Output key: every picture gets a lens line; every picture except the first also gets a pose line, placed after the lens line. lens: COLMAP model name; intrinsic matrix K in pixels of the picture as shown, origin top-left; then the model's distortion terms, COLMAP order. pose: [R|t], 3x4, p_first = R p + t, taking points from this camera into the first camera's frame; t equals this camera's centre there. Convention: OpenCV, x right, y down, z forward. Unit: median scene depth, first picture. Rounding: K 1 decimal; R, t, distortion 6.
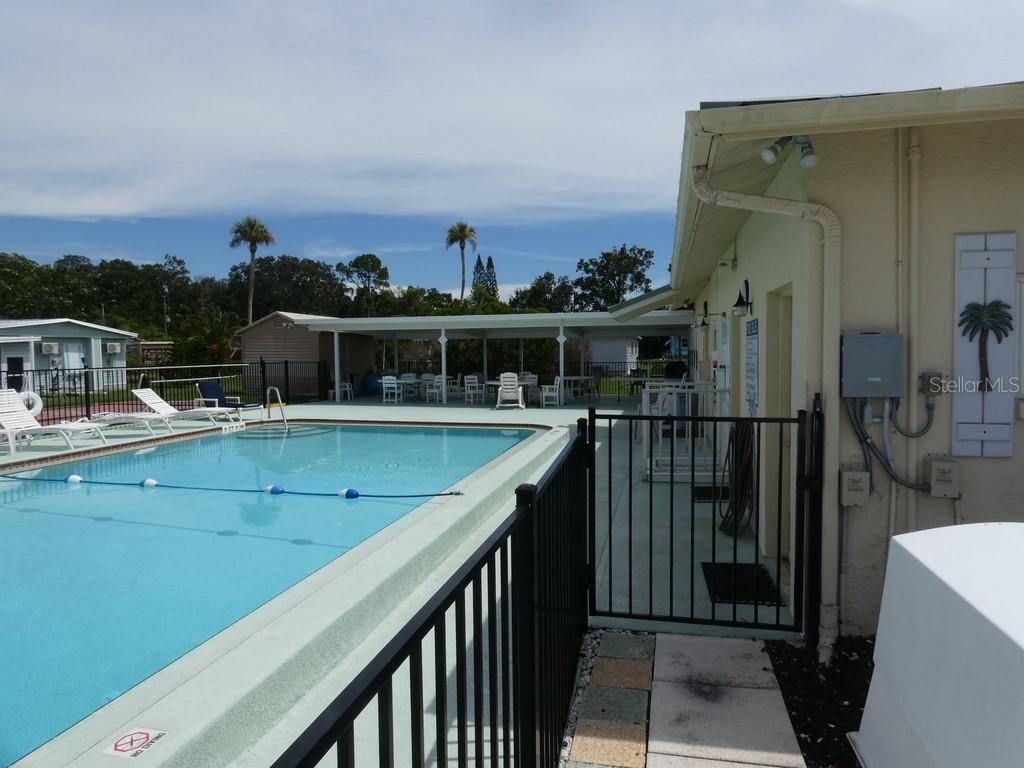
lens RADIAL K [[620.2, 0, 512.0], [0, 620.2, 384.0], [0, 0, 1]] dist [0.029687, 0.001077]
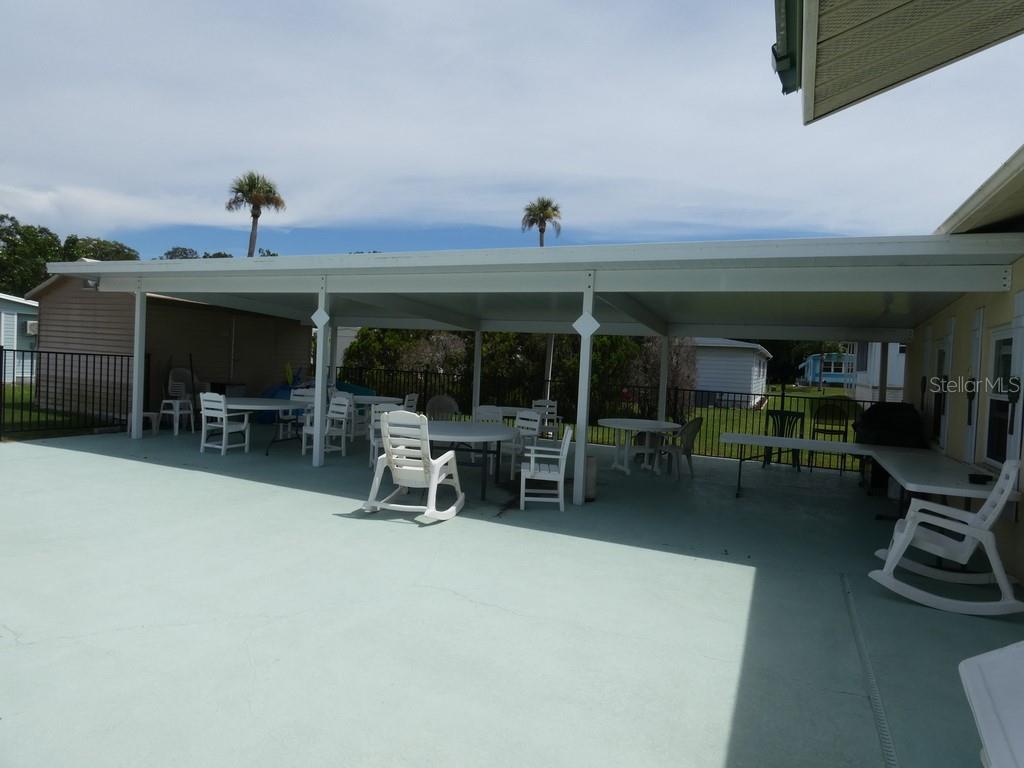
lens RADIAL K [[620.2, 0, 512.0], [0, 620.2, 384.0], [0, 0, 1]] dist [0.029687, 0.001077]
pose [[0.980857, 0.064710, -0.183665, 0.052390], [-0.069223, 0.997434, -0.018263, -0.013692], [0.182012, 0.030627, 0.982819, 0.309120]]
